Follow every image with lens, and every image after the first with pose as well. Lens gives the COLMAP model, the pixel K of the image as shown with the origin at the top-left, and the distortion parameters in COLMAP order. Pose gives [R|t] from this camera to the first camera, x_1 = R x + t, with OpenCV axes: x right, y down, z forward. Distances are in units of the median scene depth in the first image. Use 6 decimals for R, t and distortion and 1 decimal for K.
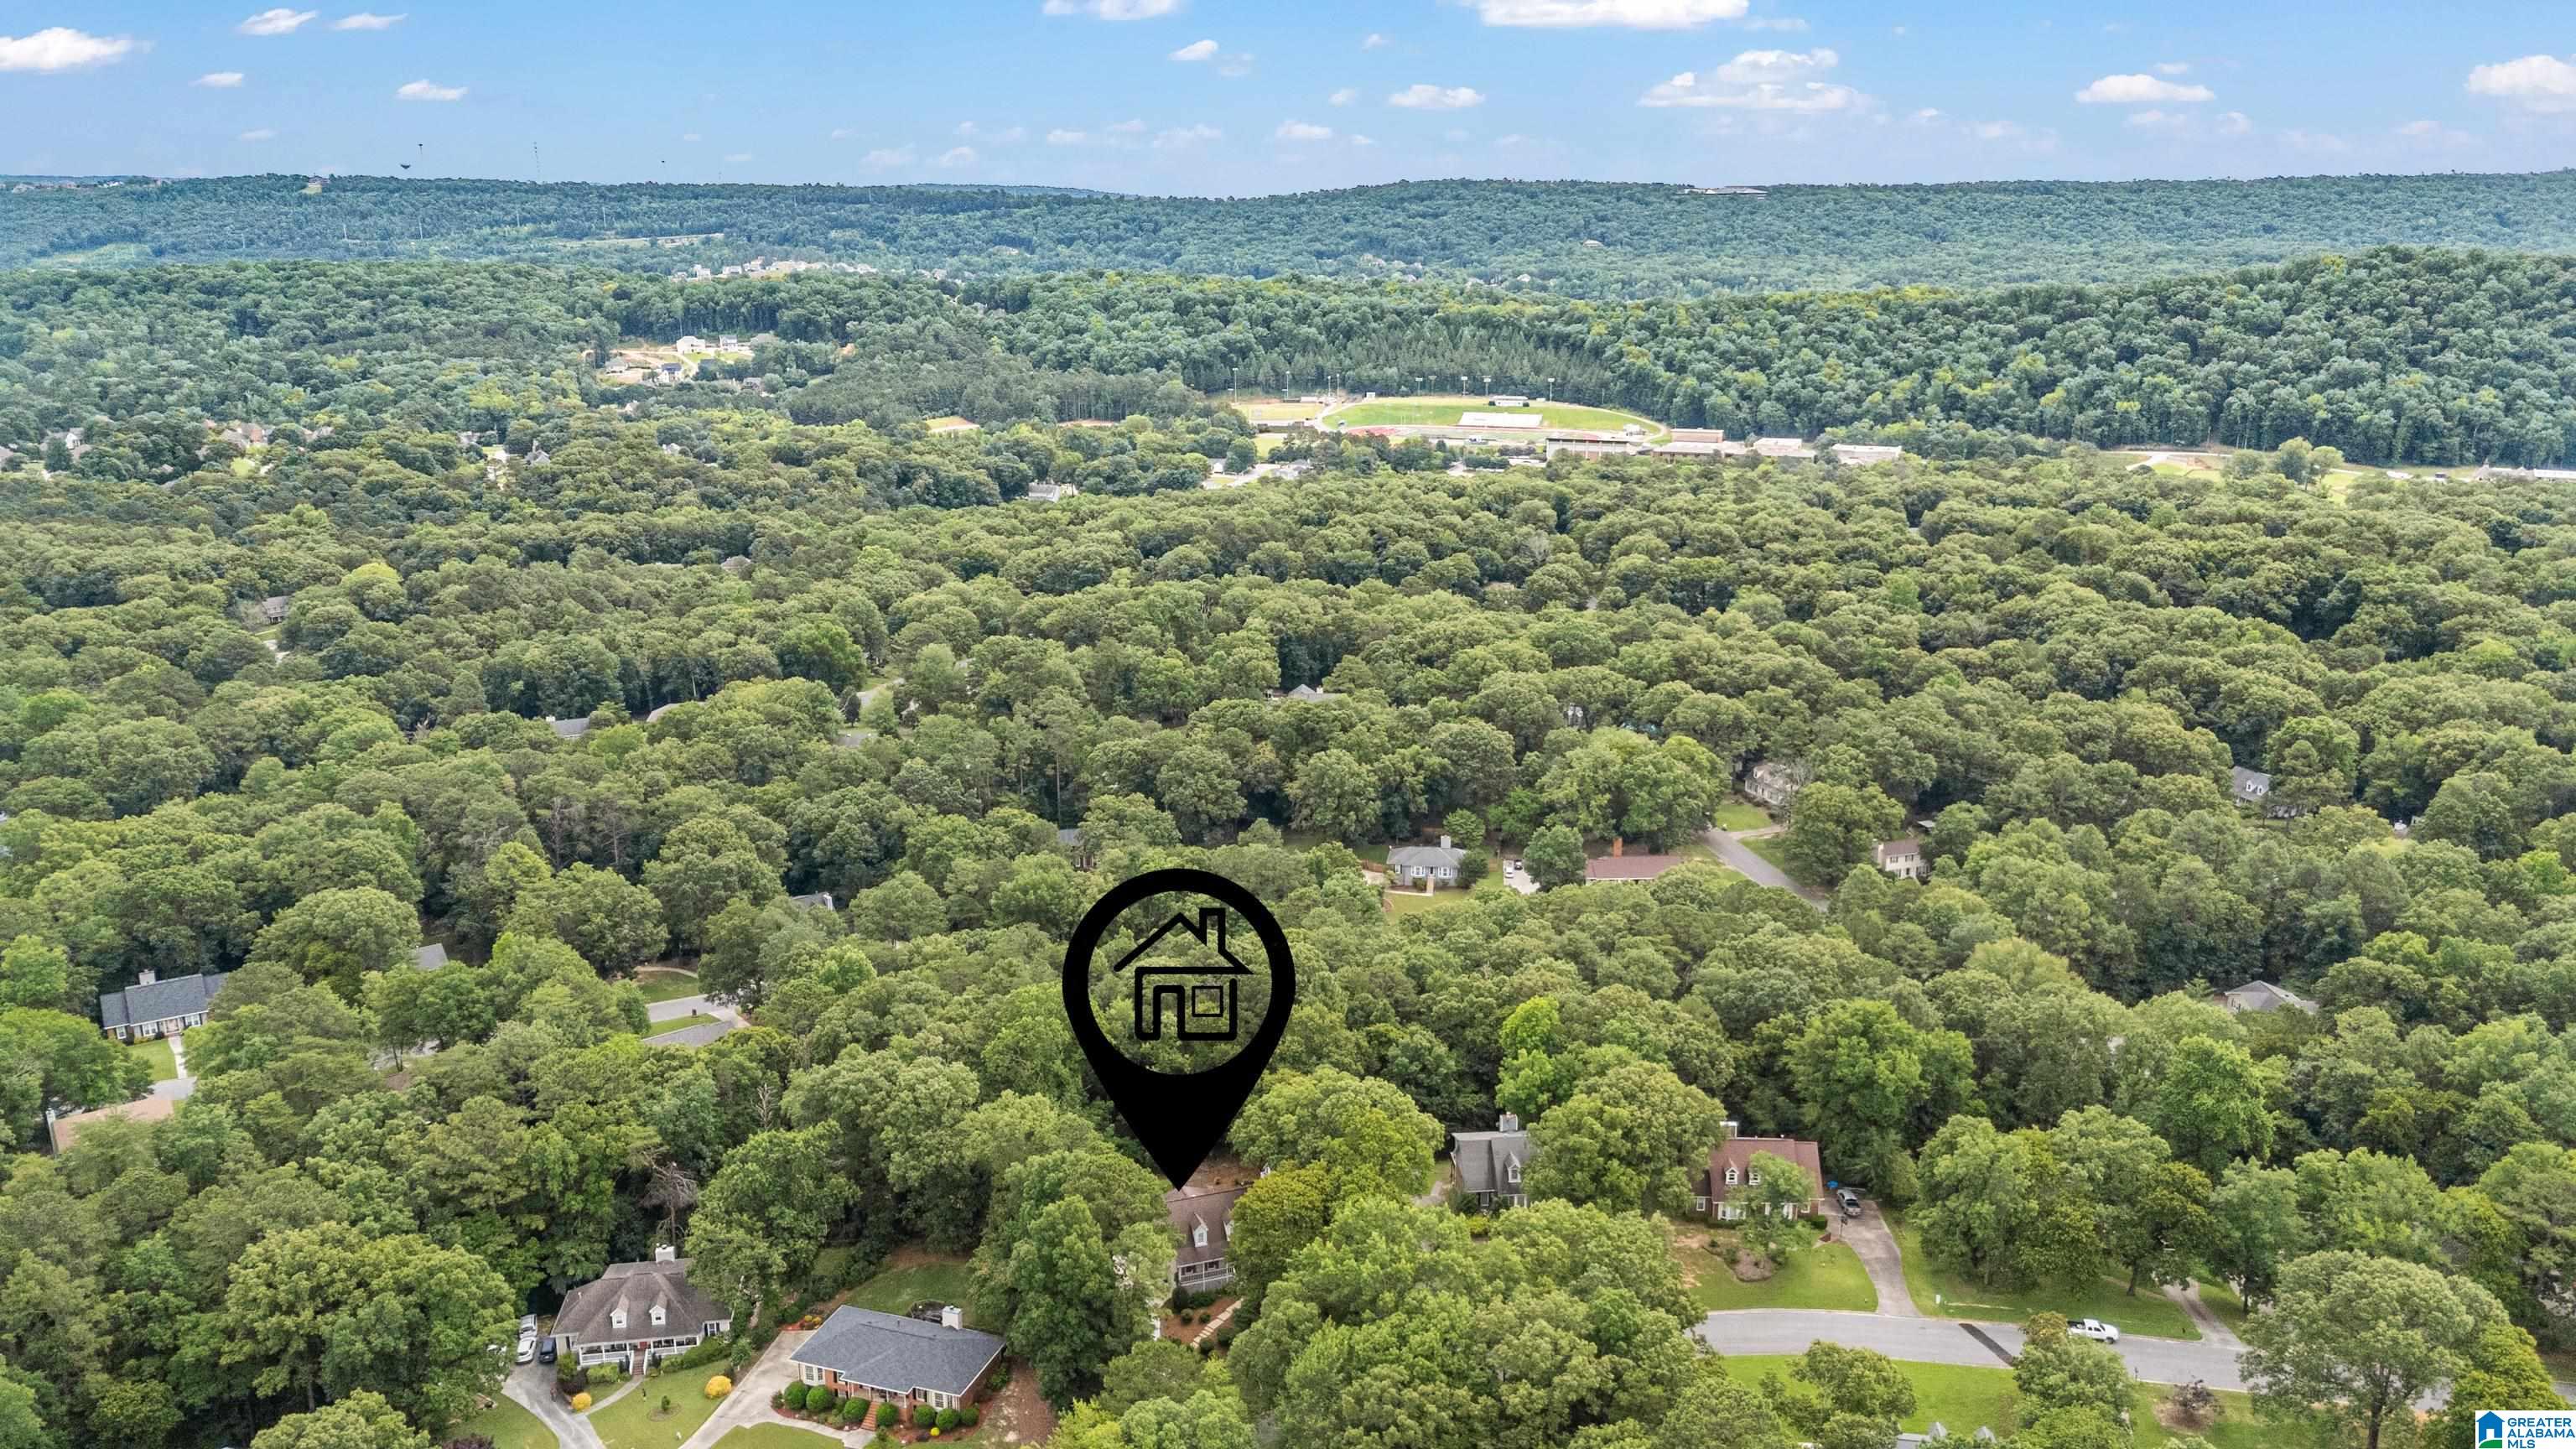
lens RADIAL K [[1818.7, 0, 1293.6], [0, 1818.7, 621.5], [0, 0, 1]] dist [0.034372, -0.005713]
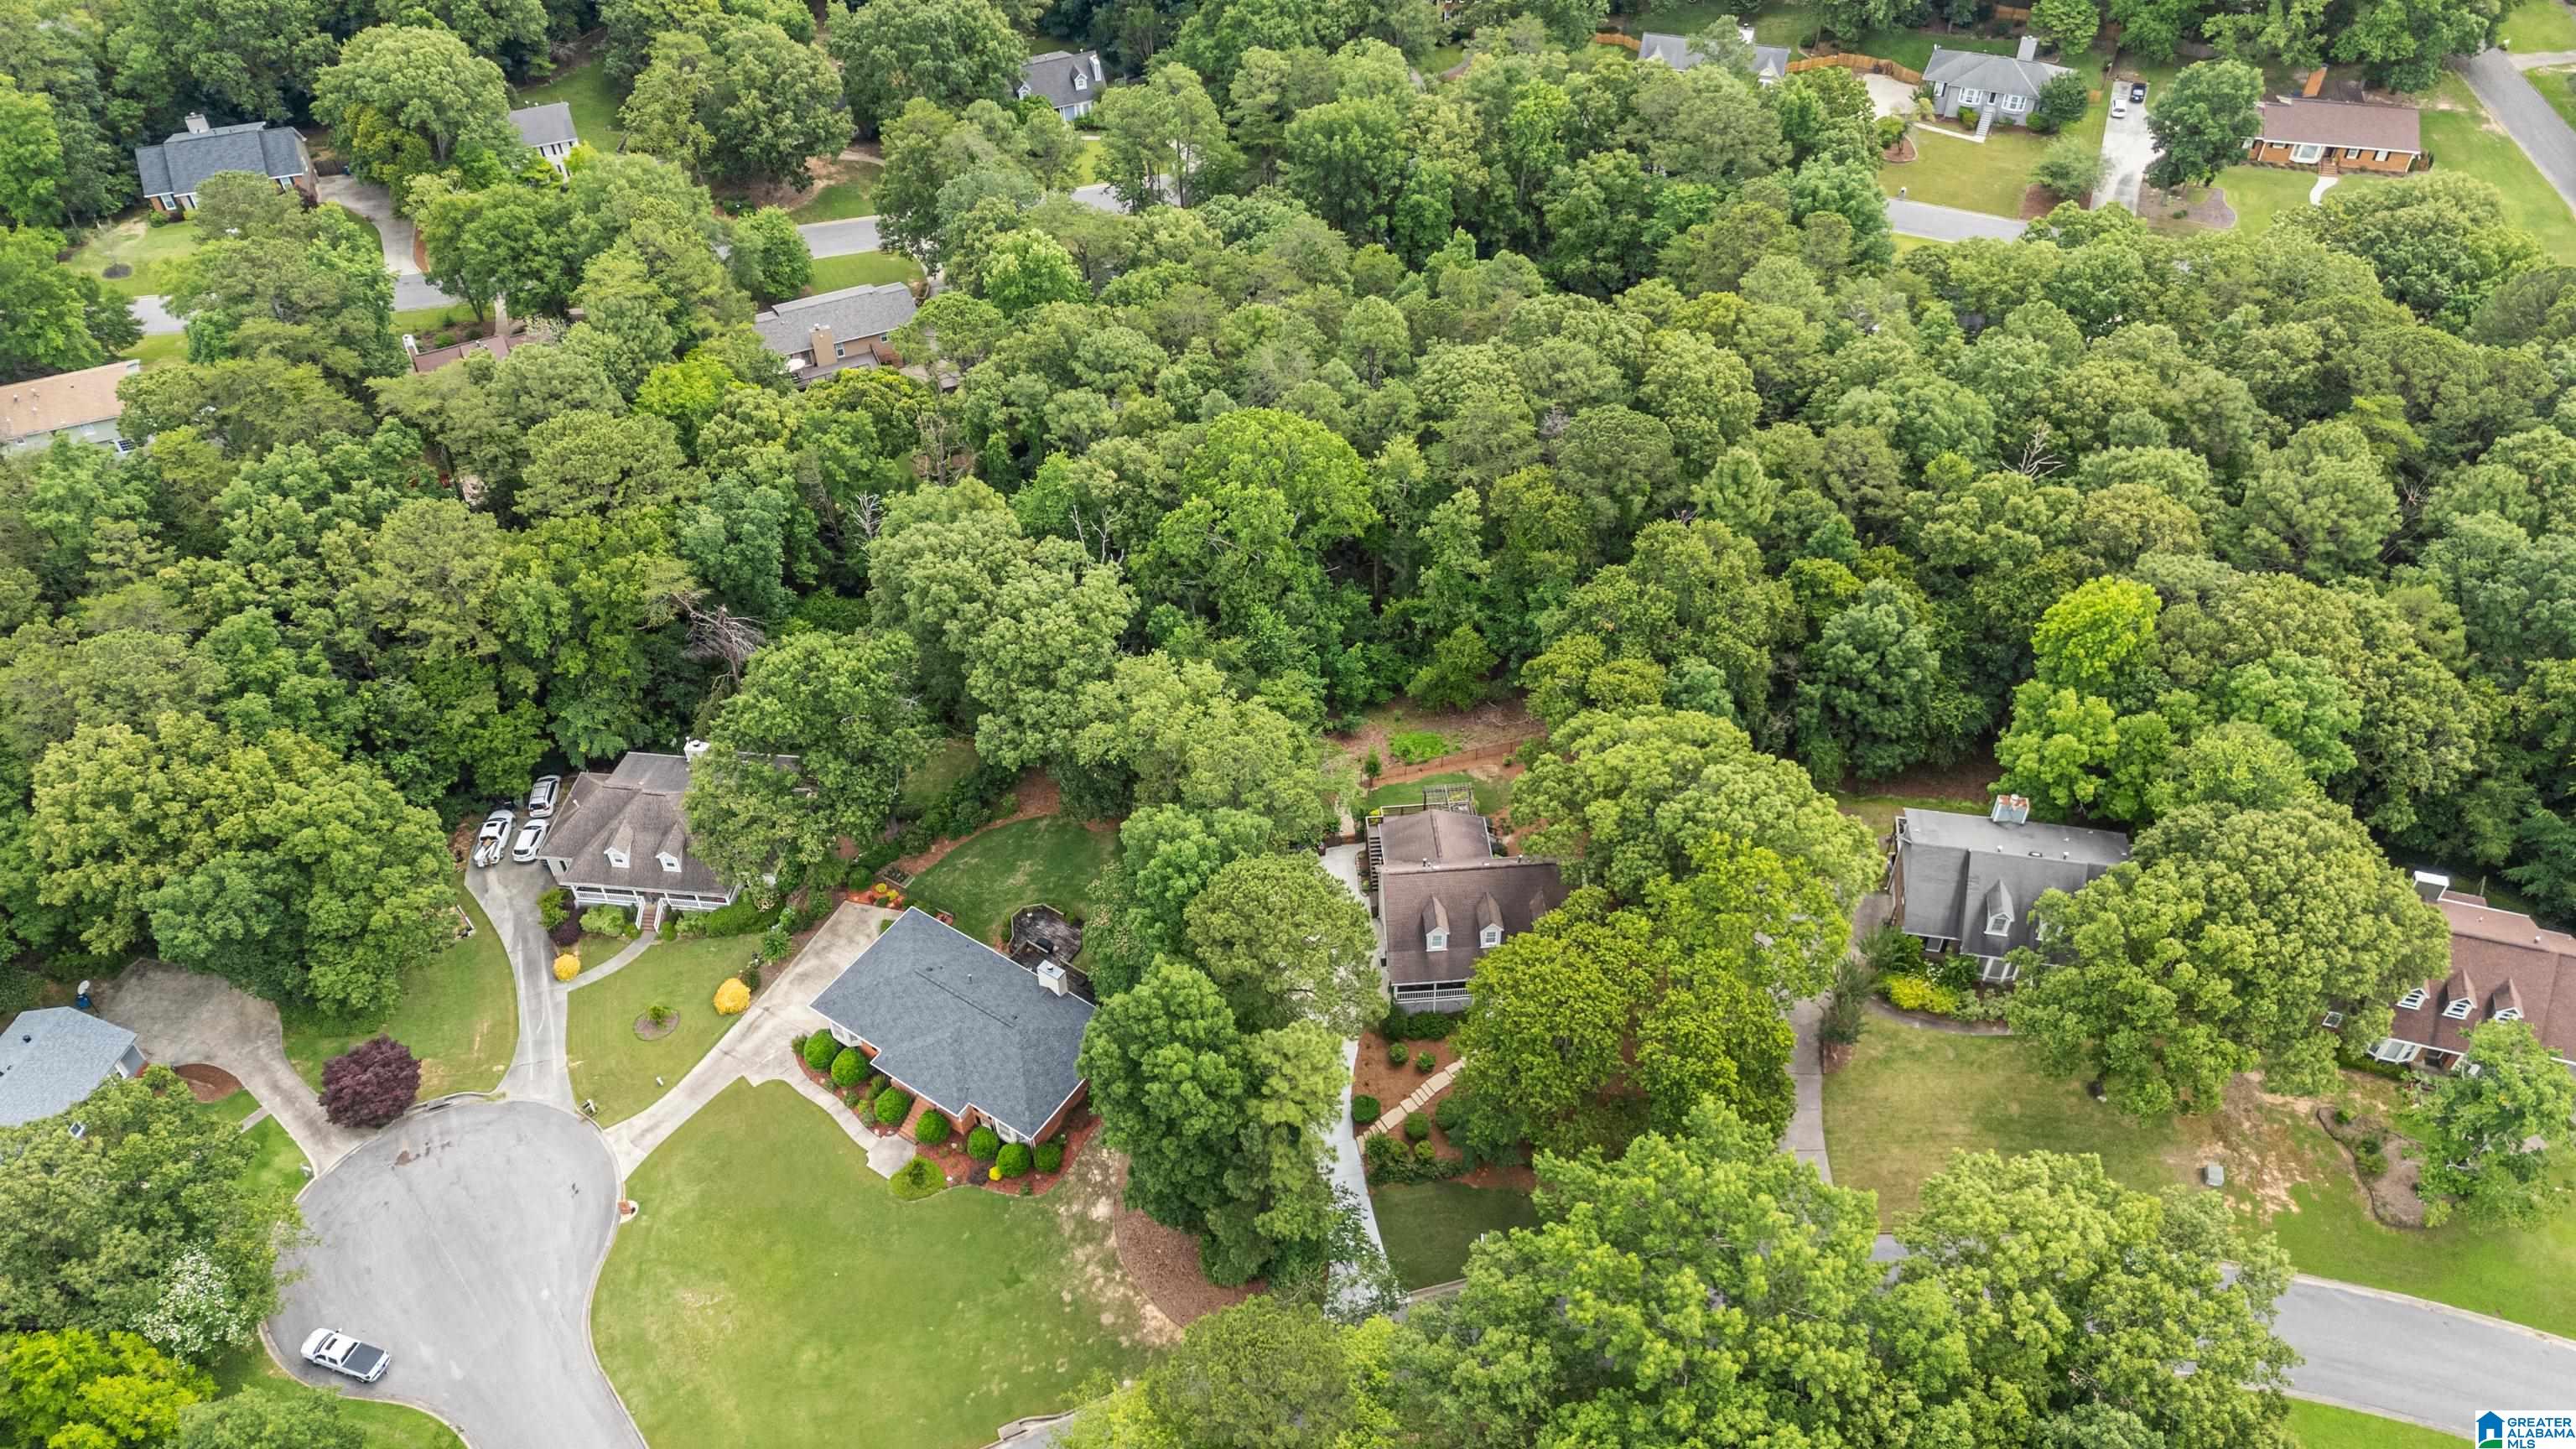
lens RADIAL K [[1891.8, 0, 1288.0], [0, 1891.8, 724.5], [0, 0, 1]] dist [0.058097, -0.048824]
pose [[0.964693, 0.173703, -0.197978, 0.013971], [-0.039459, 0.838524, 0.543434, -0.067039], [0.260405, -0.516435, 0.815772, 0.496011]]
